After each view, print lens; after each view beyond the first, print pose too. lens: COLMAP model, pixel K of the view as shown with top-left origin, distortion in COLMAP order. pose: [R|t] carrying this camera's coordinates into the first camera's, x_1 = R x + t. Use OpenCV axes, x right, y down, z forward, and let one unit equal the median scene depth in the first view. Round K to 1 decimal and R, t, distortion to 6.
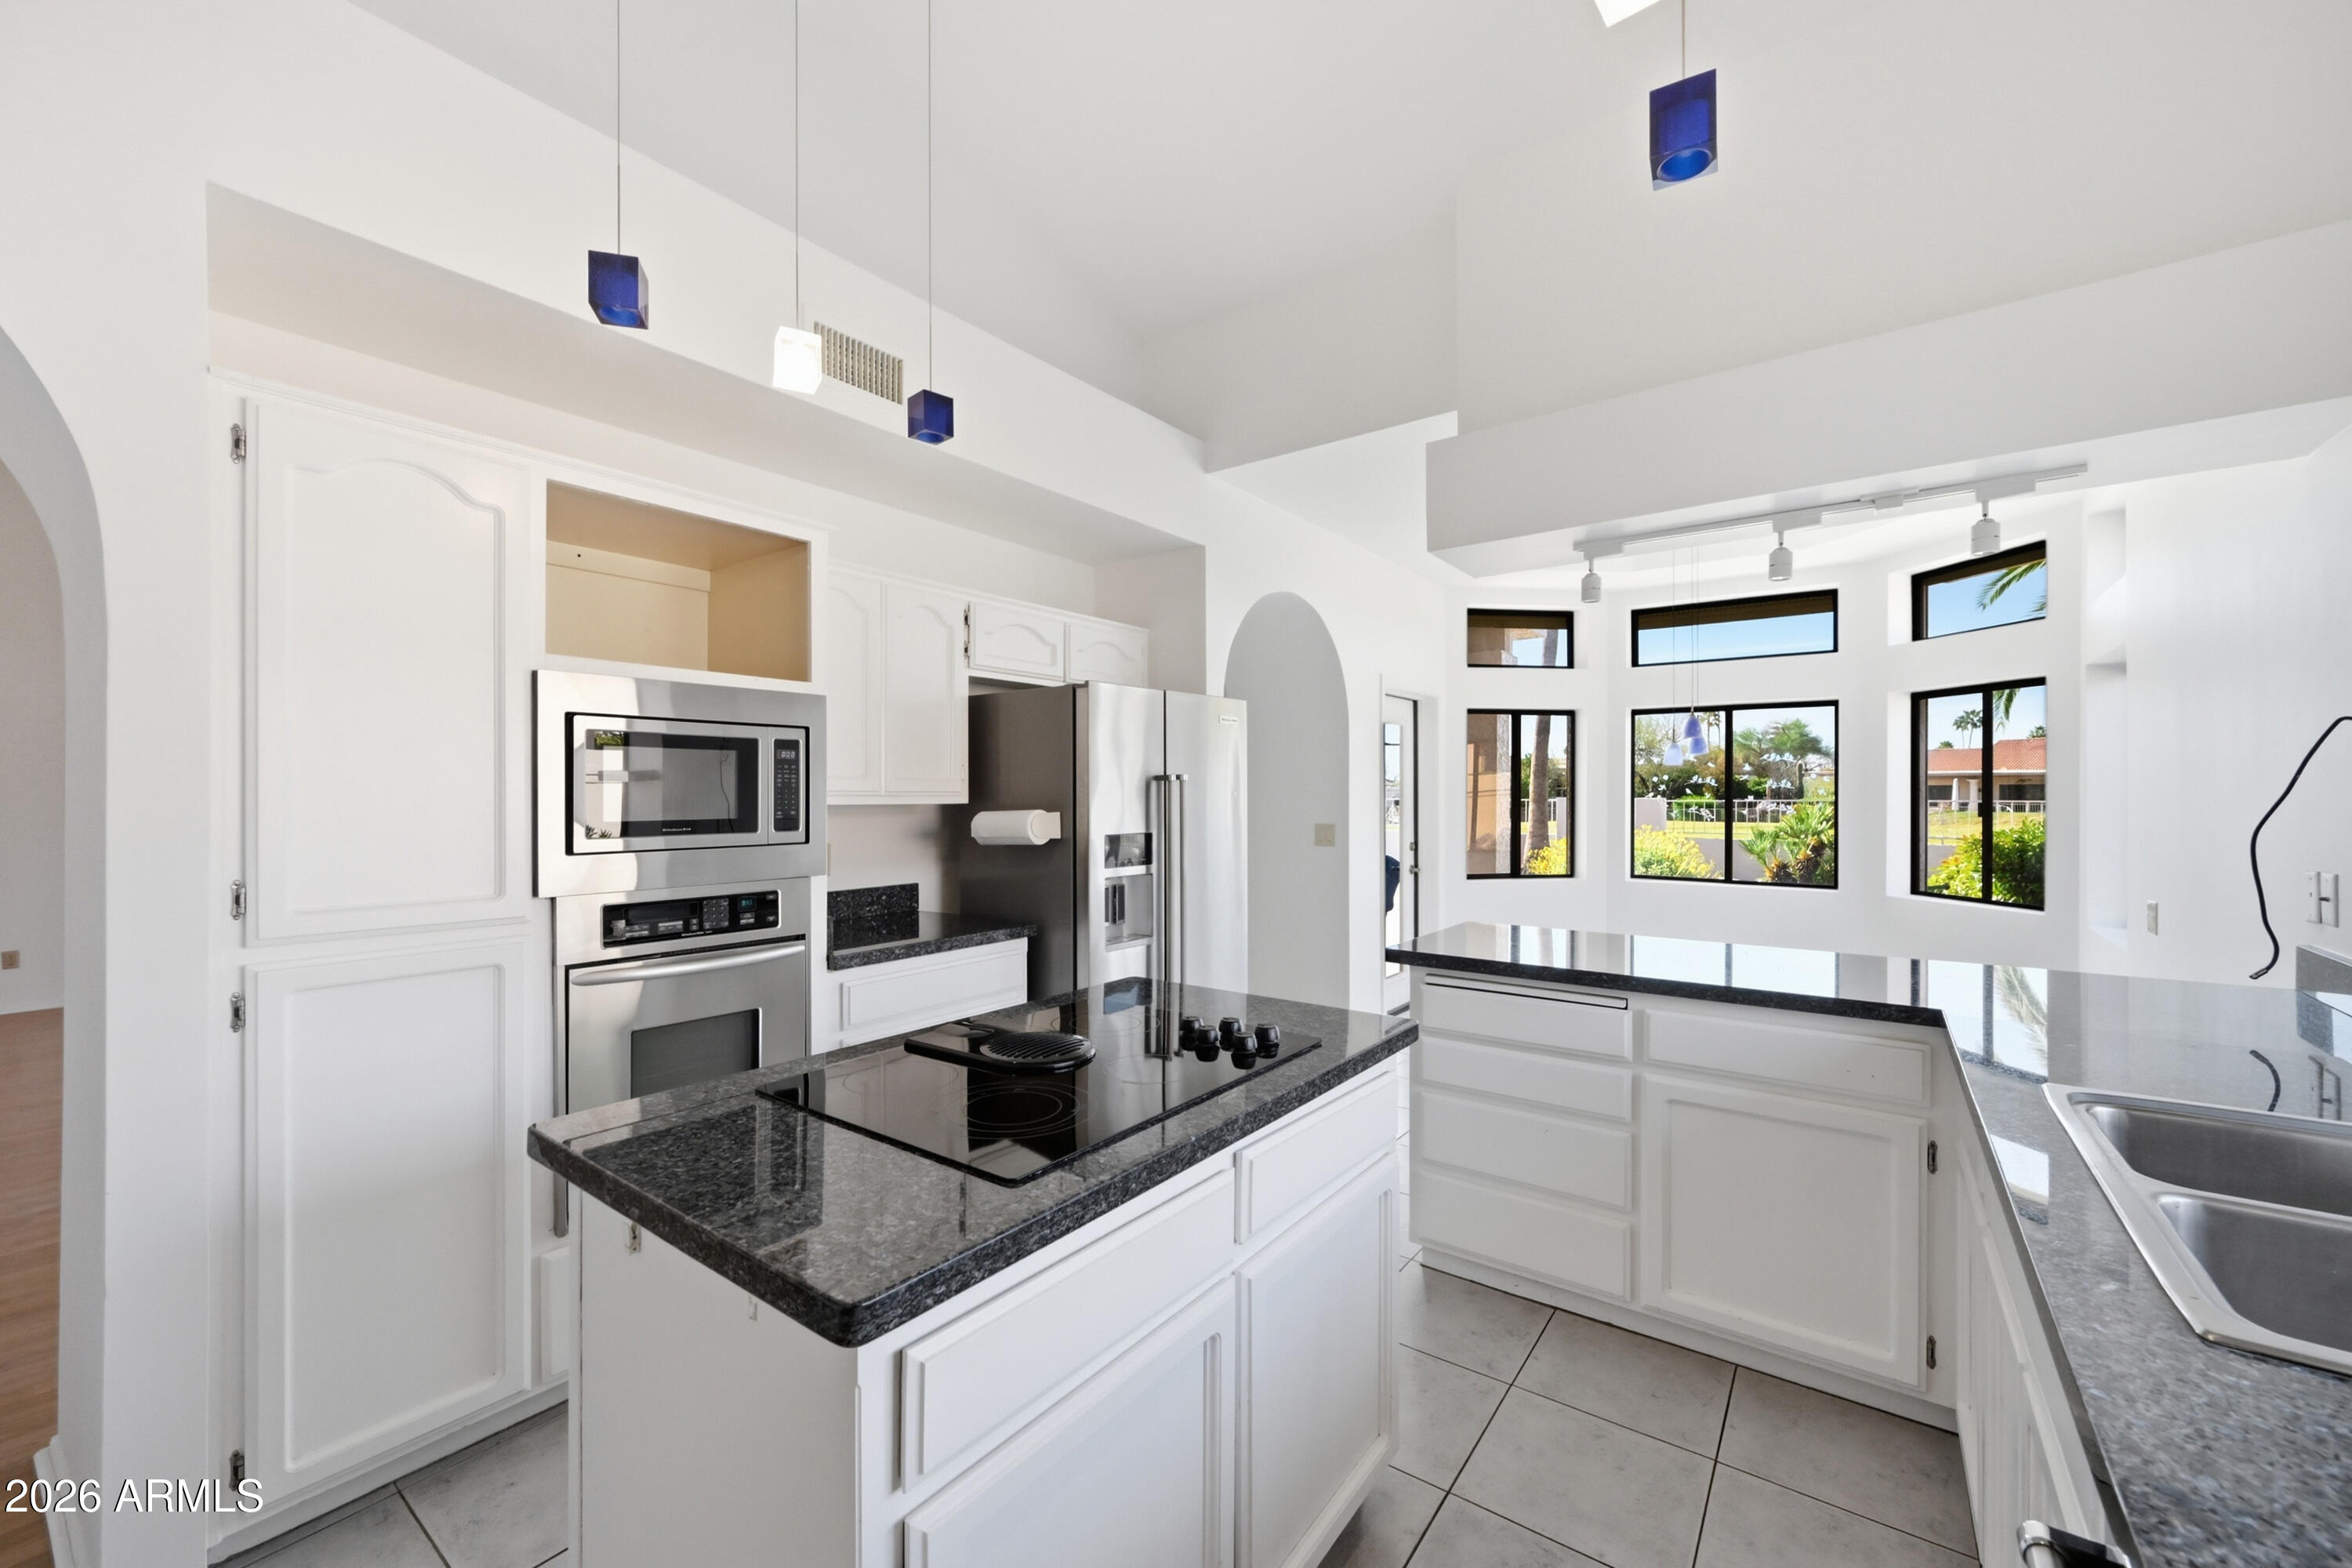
lens RADIAL K [[932.5, 0, 1175.5], [0, 932.5, 795.2], [0, 0, 1]] dist [-0.003734, -0.000248]
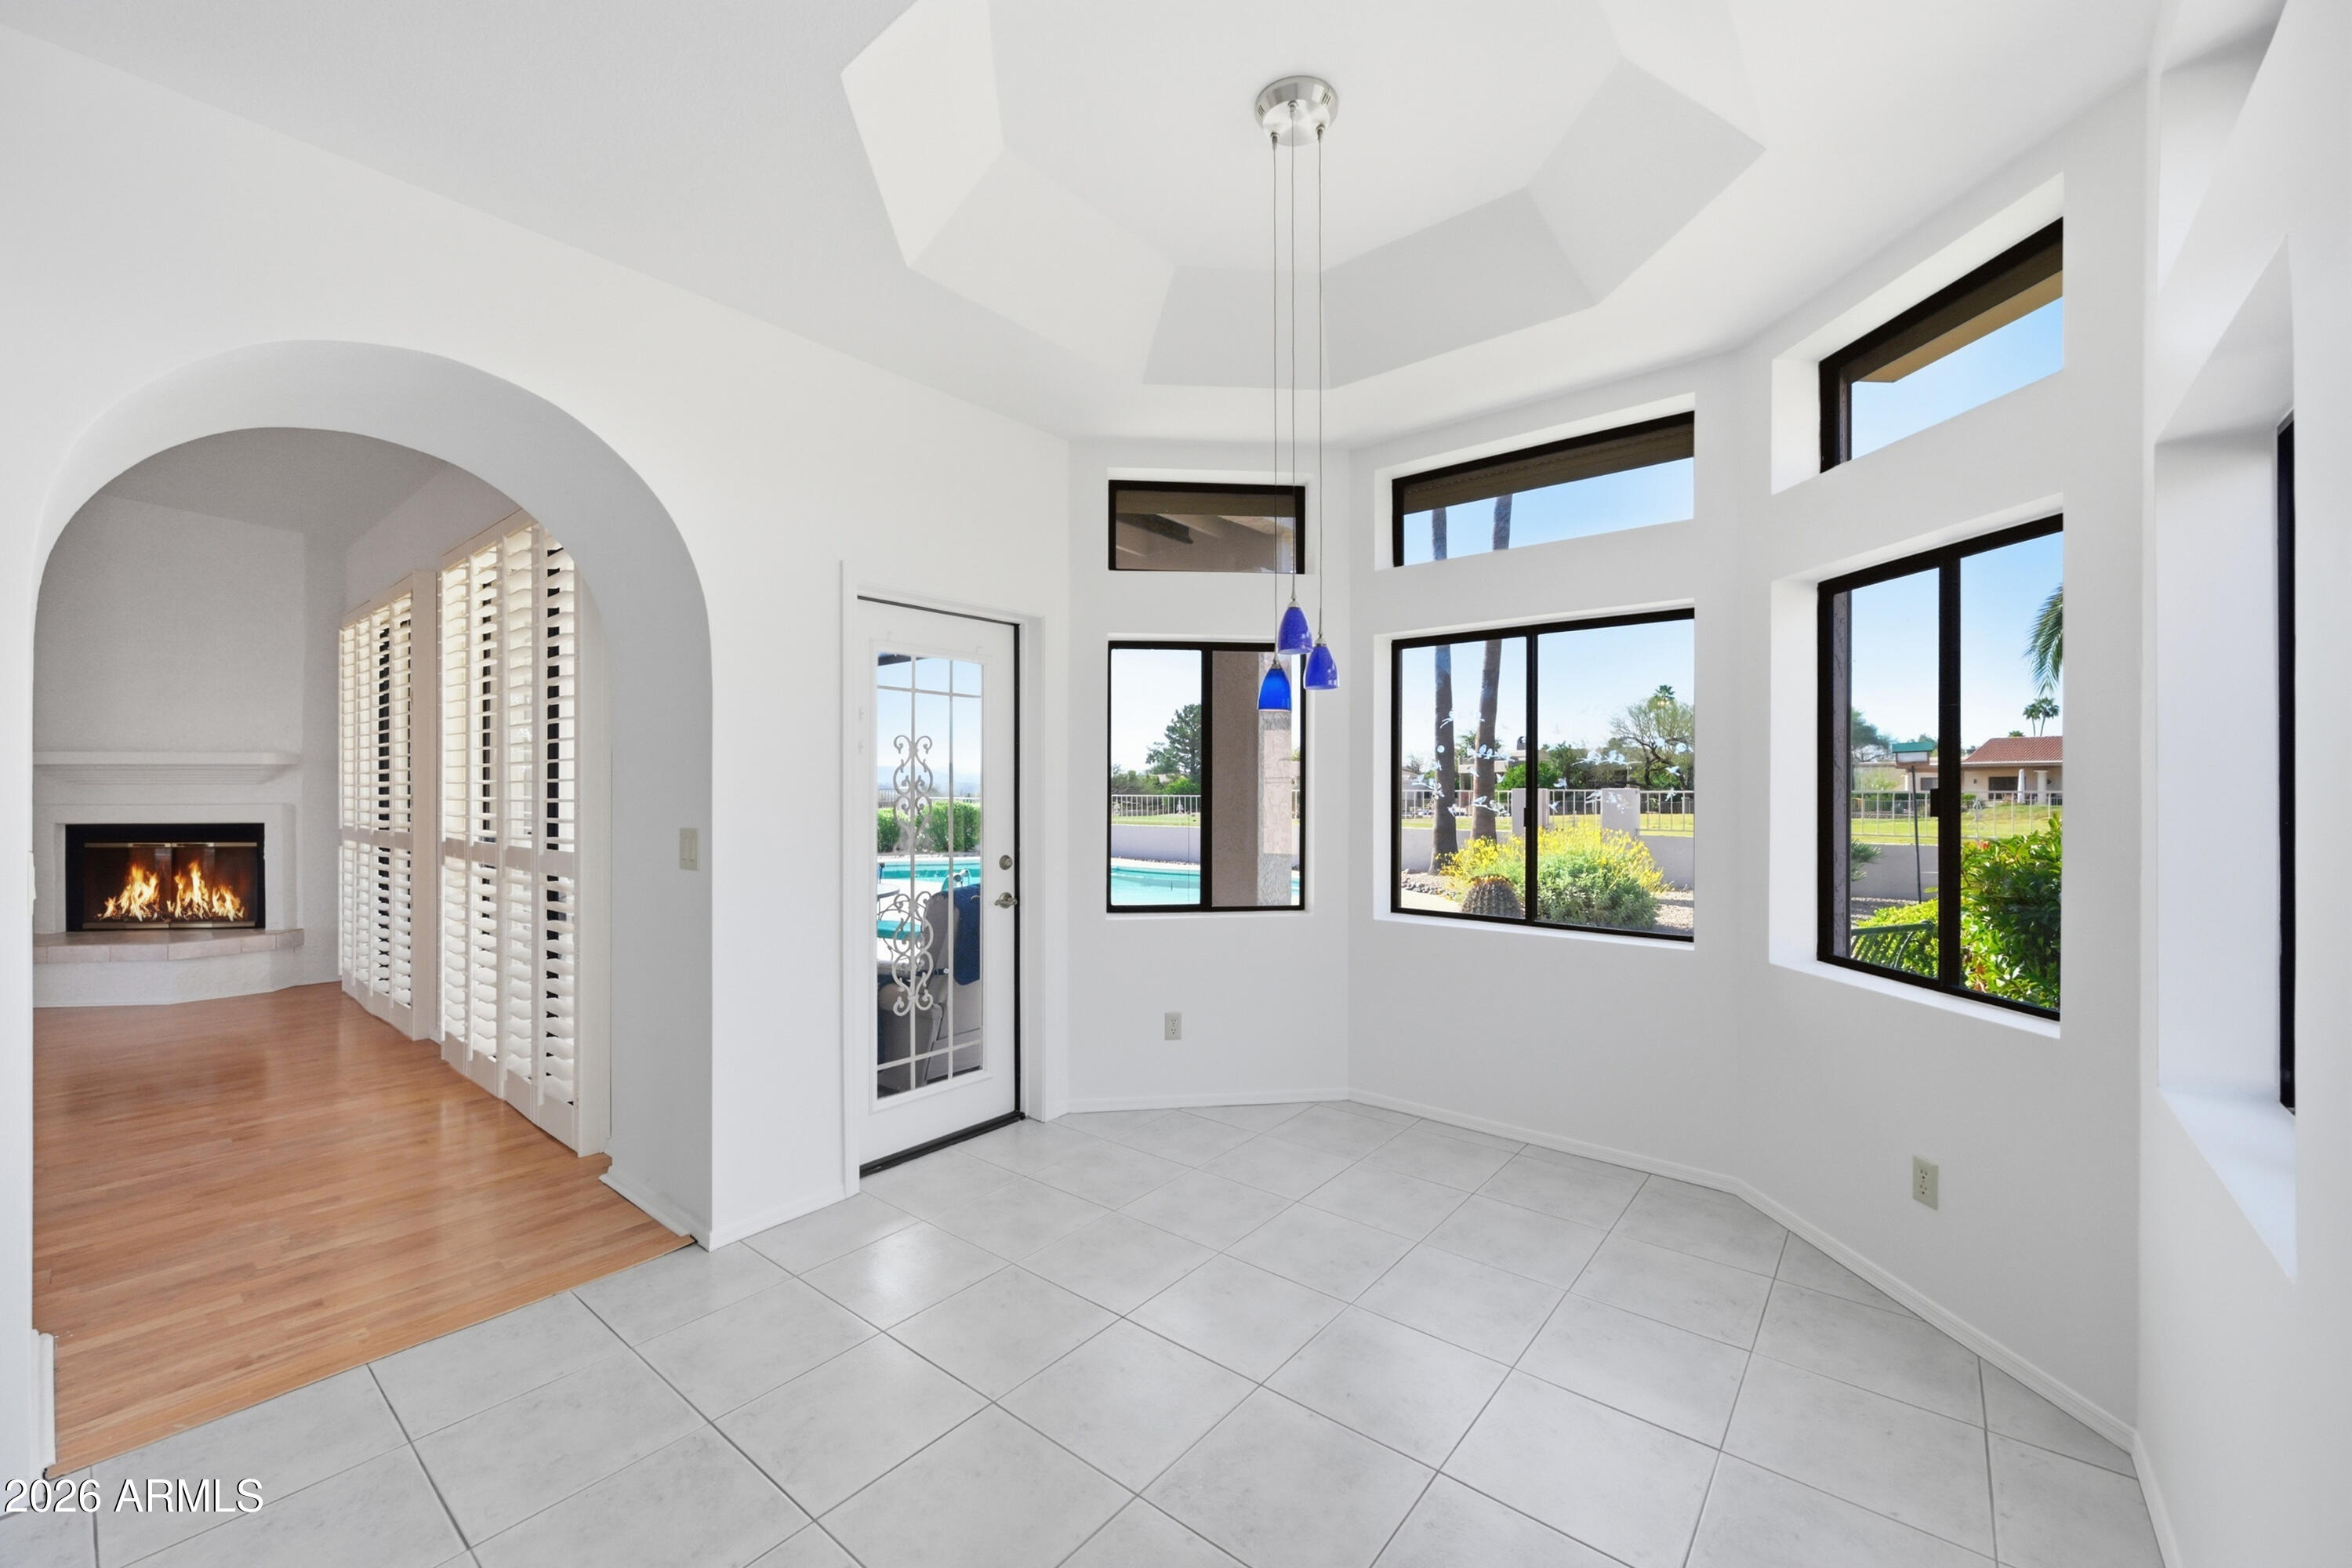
lens RADIAL K [[933.4, 0, 1167.7], [0, 933.4, 784.9], [0, 0, 1]] dist [0.002494, 0.000037]
pose [[0.999026, -0.002762, -0.044033, 0.408775], [0.002567, 0.999987, -0.004491, 0.007680], [0.044045, 0.004374, 0.999020, 0.414136]]
